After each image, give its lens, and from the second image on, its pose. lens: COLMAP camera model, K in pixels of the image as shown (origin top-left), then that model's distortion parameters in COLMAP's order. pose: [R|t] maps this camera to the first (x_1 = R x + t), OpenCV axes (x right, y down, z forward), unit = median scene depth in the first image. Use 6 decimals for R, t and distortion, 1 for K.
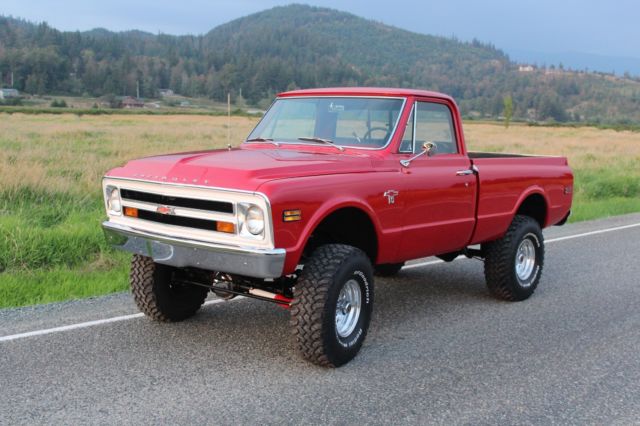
lens RADIAL K [[763.2, 0, 331.9], [0, 763.2, 207.9], [0, 0, 1]] dist [-0.035364, 0.000000]
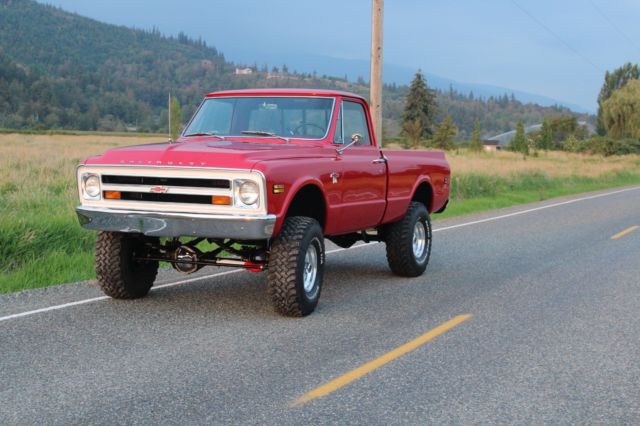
lens RADIAL K [[997.9, 0, 324.3], [0, 997.9, 214.9], [0, 0, 1]] dist [-0.005393, 0.000000]
pose [[0.965063, -0.023219, 0.260986, -0.343914], [0.031616, 0.999107, -0.028025, 0.085698], [-0.260103, 0.035297, 0.964936, -0.515372]]
